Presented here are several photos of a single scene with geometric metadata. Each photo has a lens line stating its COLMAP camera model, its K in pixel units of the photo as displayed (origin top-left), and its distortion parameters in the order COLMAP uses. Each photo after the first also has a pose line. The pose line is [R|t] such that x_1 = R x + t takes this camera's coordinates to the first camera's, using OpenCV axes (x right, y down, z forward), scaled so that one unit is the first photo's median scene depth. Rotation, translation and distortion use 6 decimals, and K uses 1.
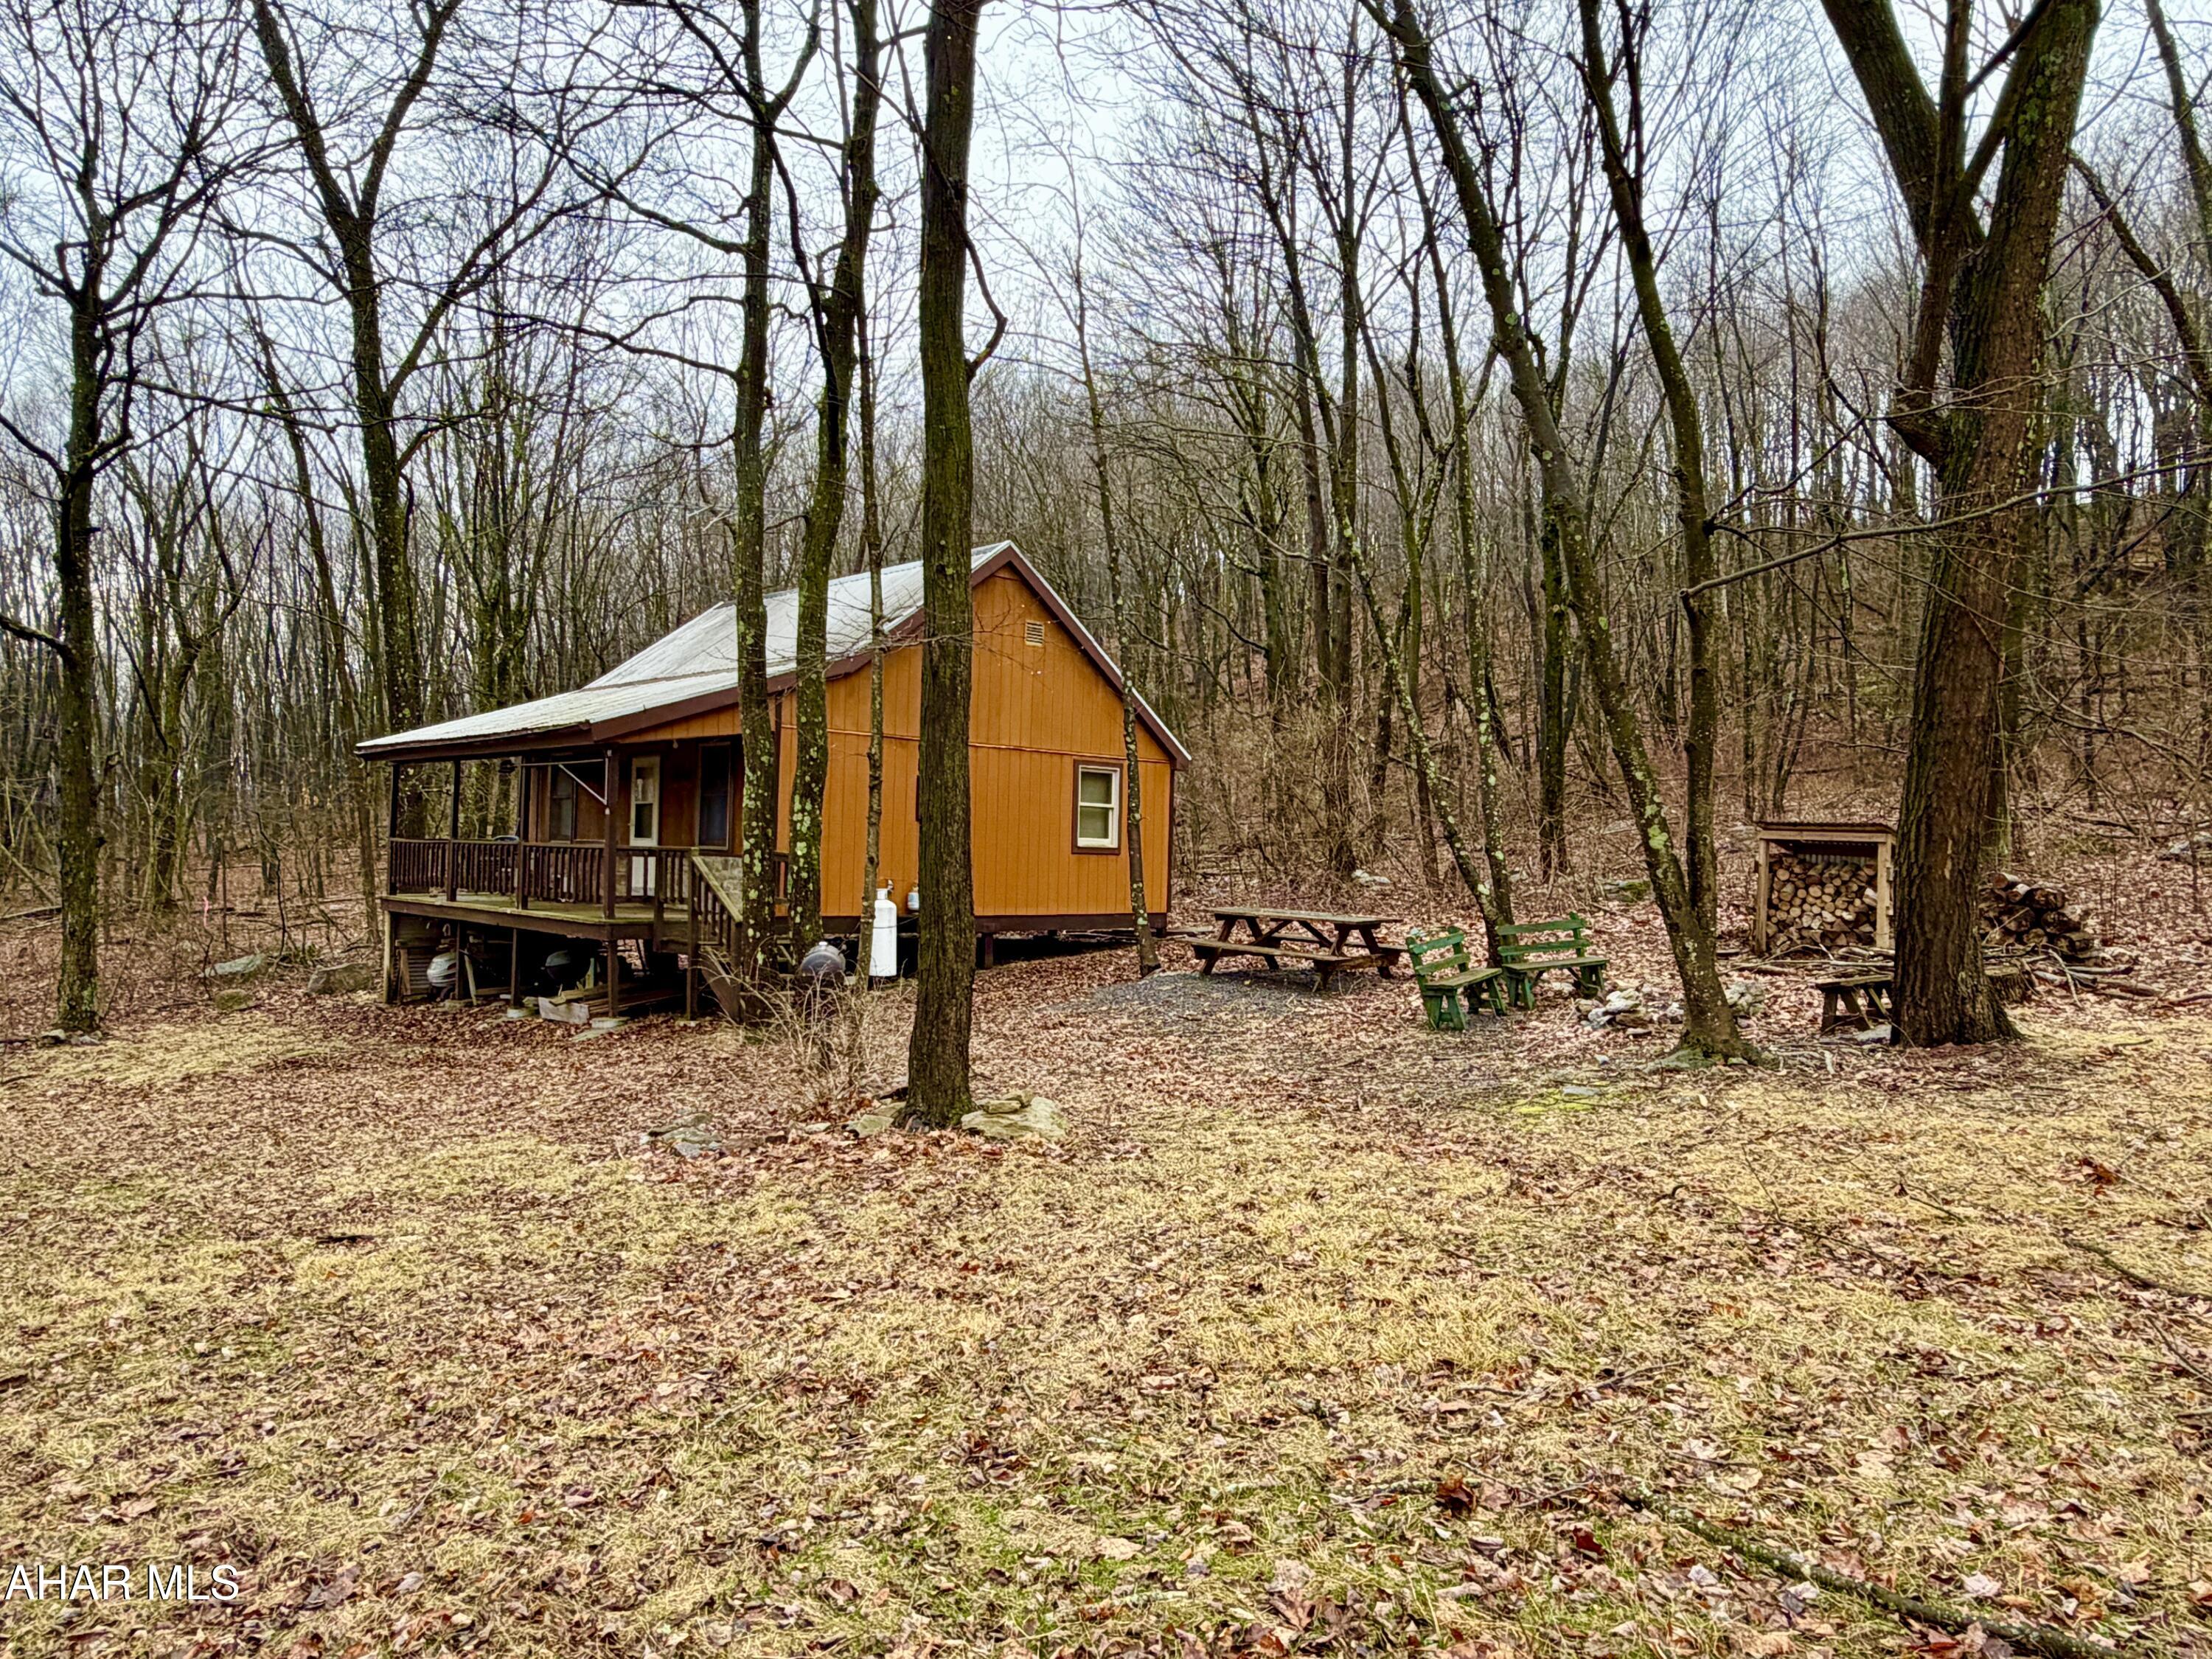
lens RADIAL K [[1459.6, 0, 1106.0], [0, 1459.6, 829.5], [0, 0, 1]] dist [-0.000589, 0.000104]
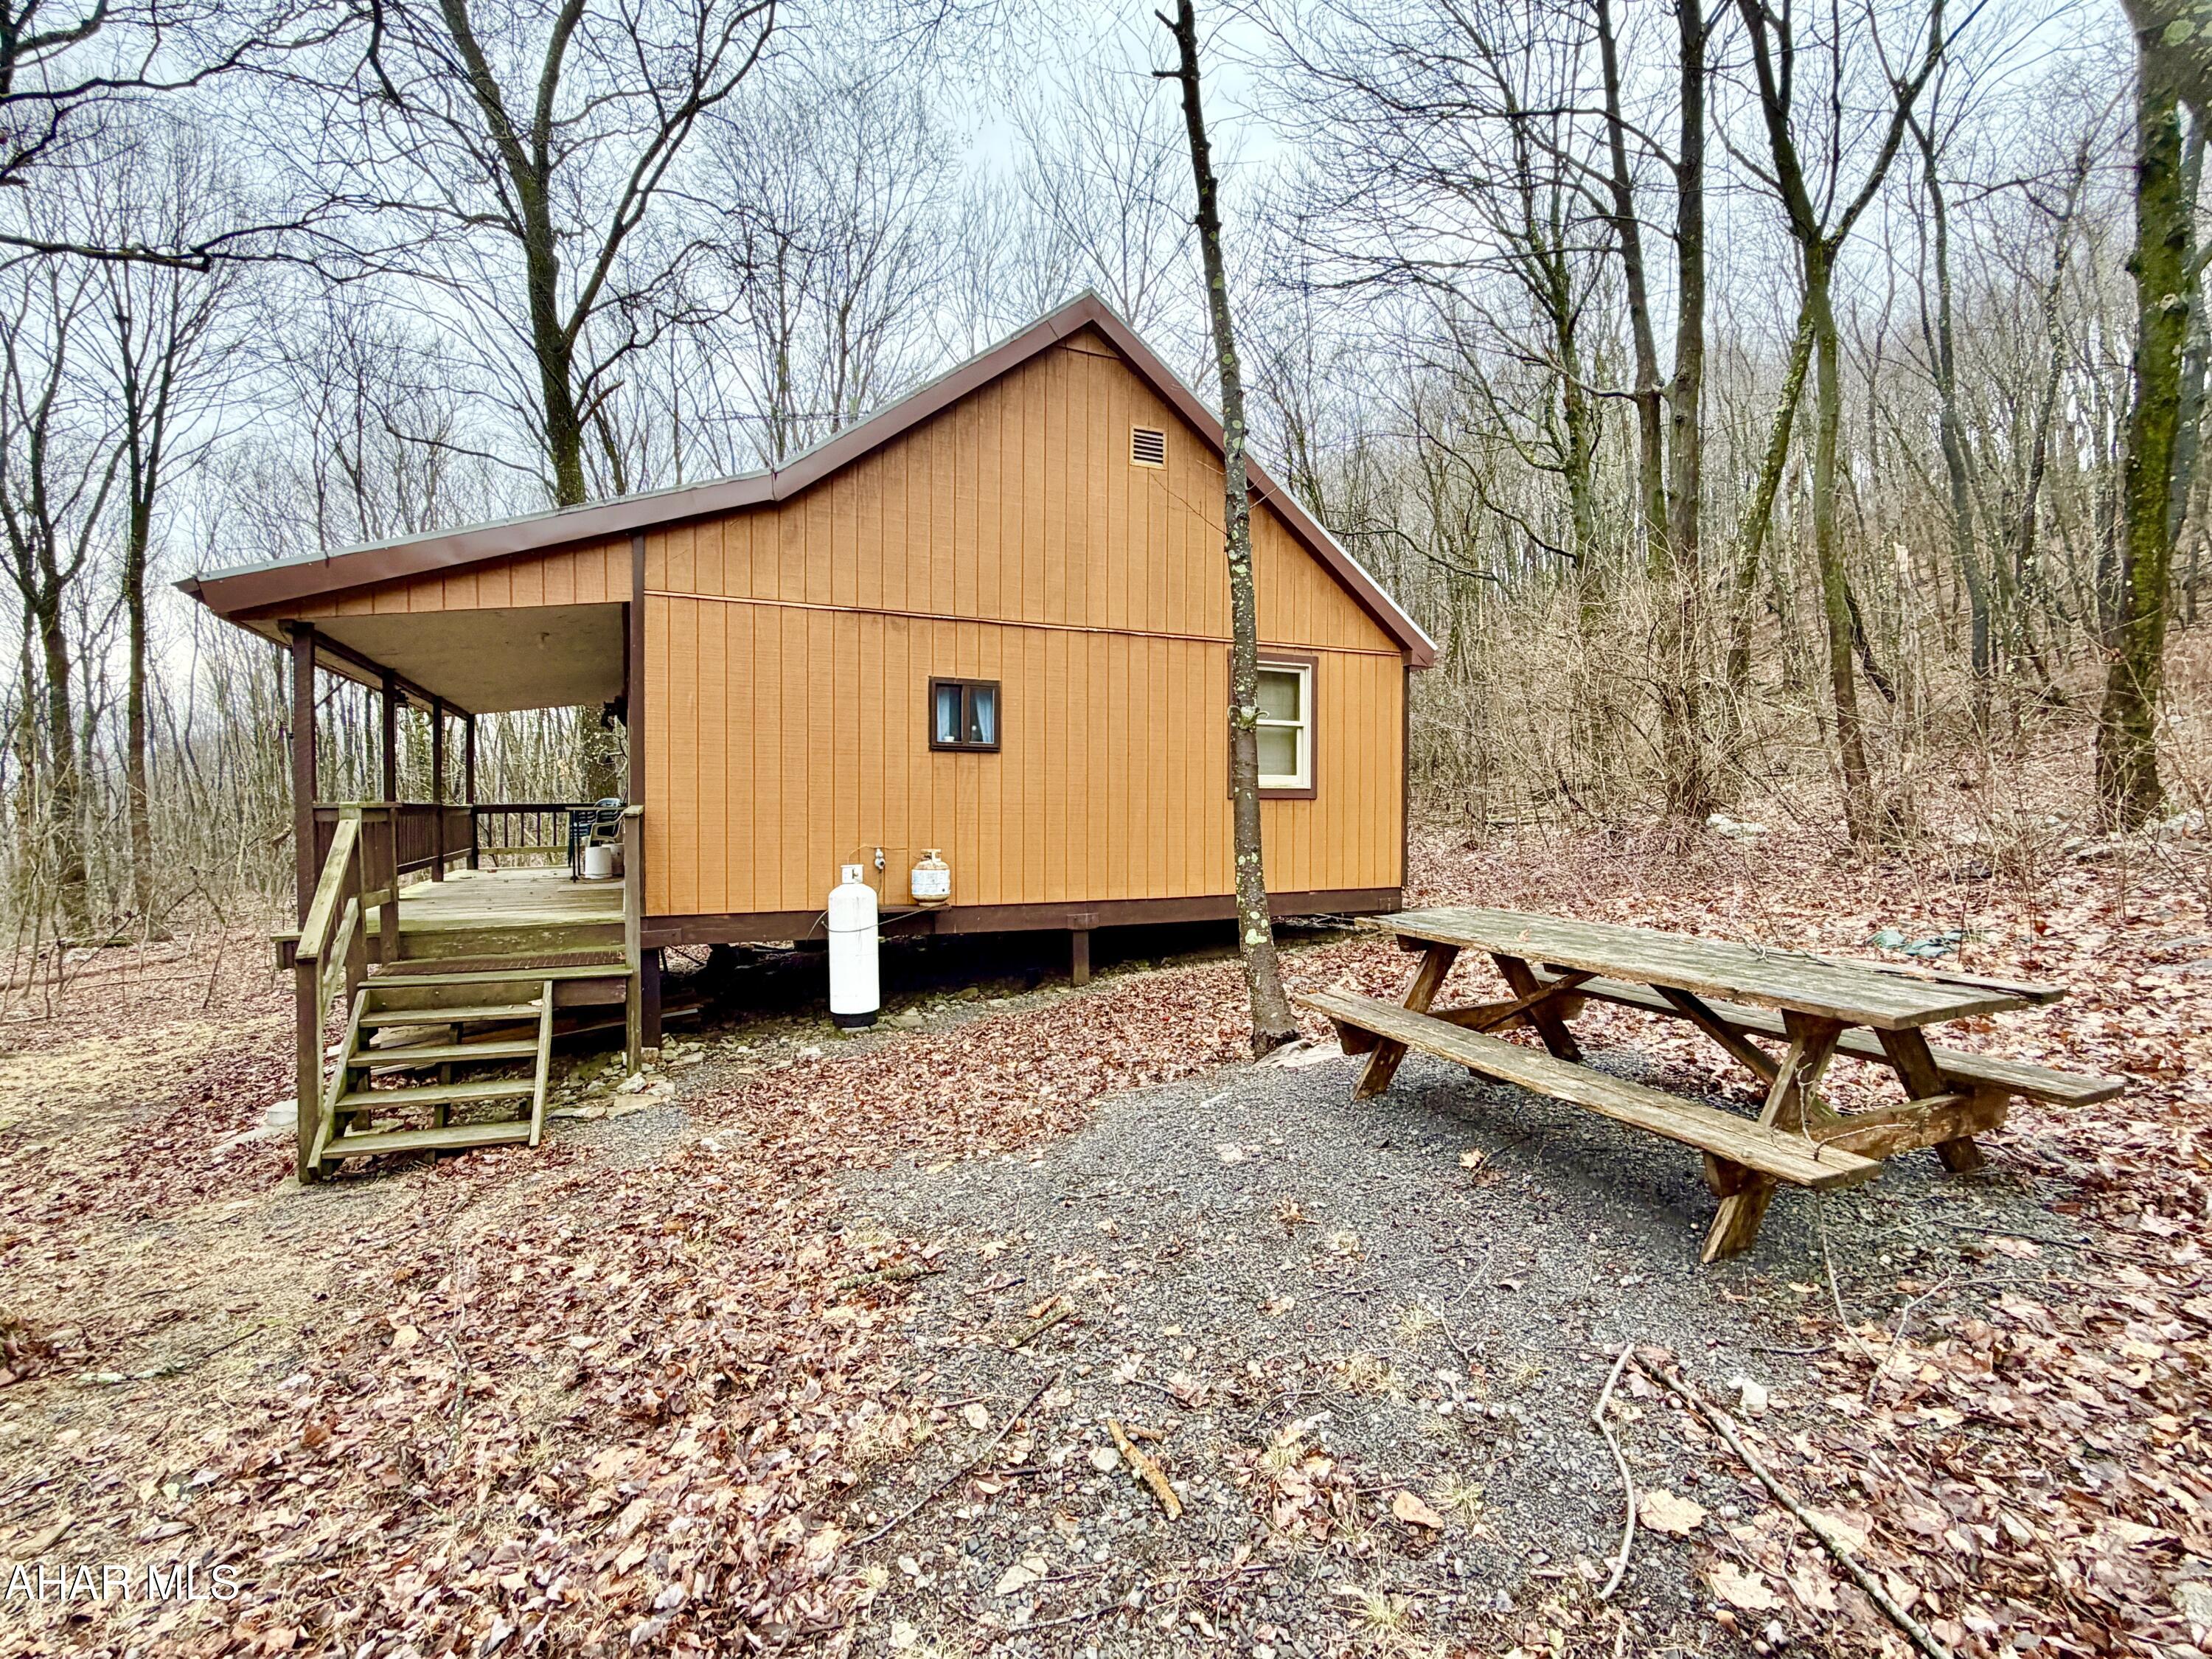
lens RADIAL K [[1025.7, 0, 1106.0], [0, 1025.7, 829.5], [0, 0, 1]] dist [-0.001624, -0.000079]
pose [[0.945484, -0.018741, -0.325130, 0.090747], [0.030571, 0.999042, 0.031314, 0.017645], [0.324232, -0.039547, 0.945151, 0.712083]]
